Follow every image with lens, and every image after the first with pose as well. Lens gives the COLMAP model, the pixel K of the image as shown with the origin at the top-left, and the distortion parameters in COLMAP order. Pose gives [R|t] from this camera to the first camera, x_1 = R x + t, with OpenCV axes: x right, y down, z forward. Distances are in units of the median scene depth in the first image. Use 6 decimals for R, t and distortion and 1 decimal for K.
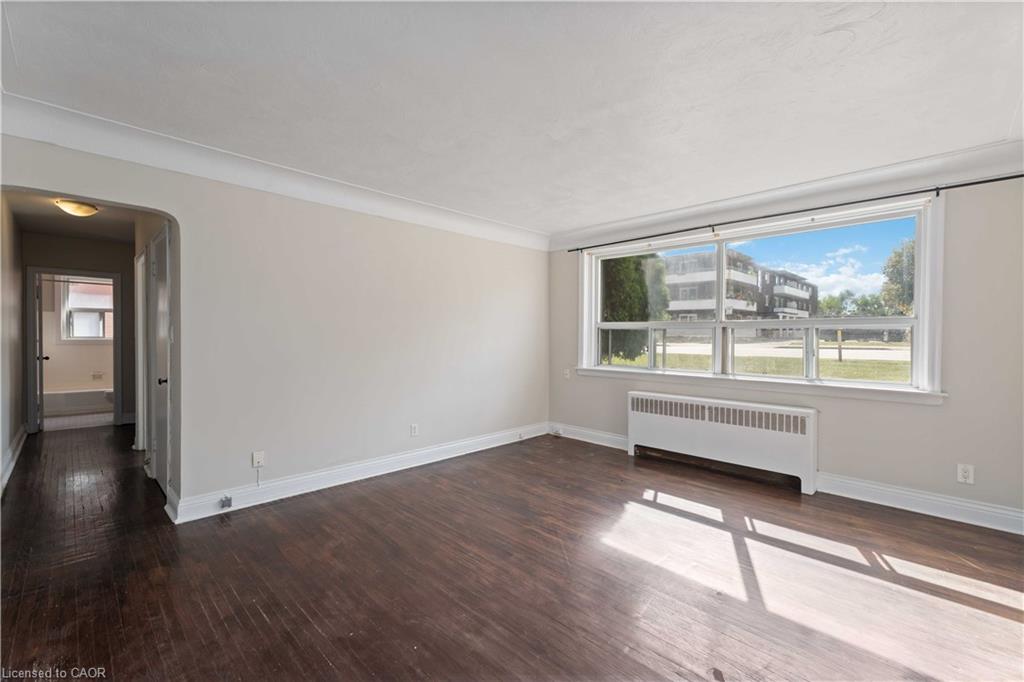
lens RADIAL K [[439.1, 0, 517.0], [0, 439.1, 339.3], [0, 0, 1]] dist [0.000346, 0.000324]
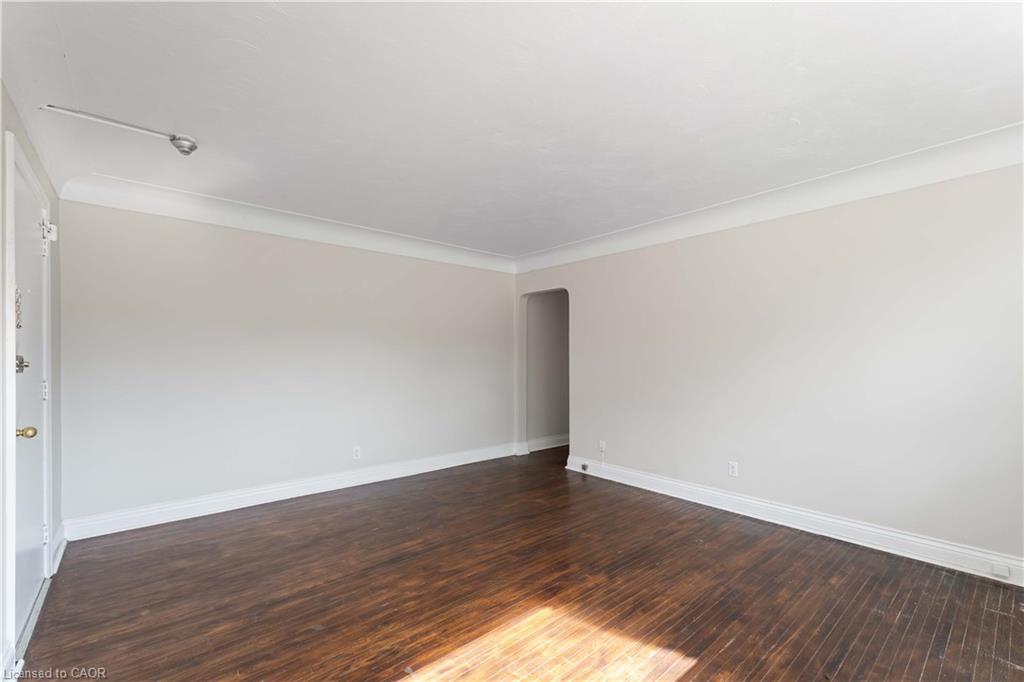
lens RADIAL K [[439.1, 0, 517.0], [0, 439.1, 339.3], [0, 0, 1]] dist [0.000346, 0.000324]
pose [[-0.078439, -0.044111, -0.995943, 0.861728], [-0.010190, 0.999004, -0.043444, -0.005764], [0.996867, 0.006741, -0.078810, 0.838618]]
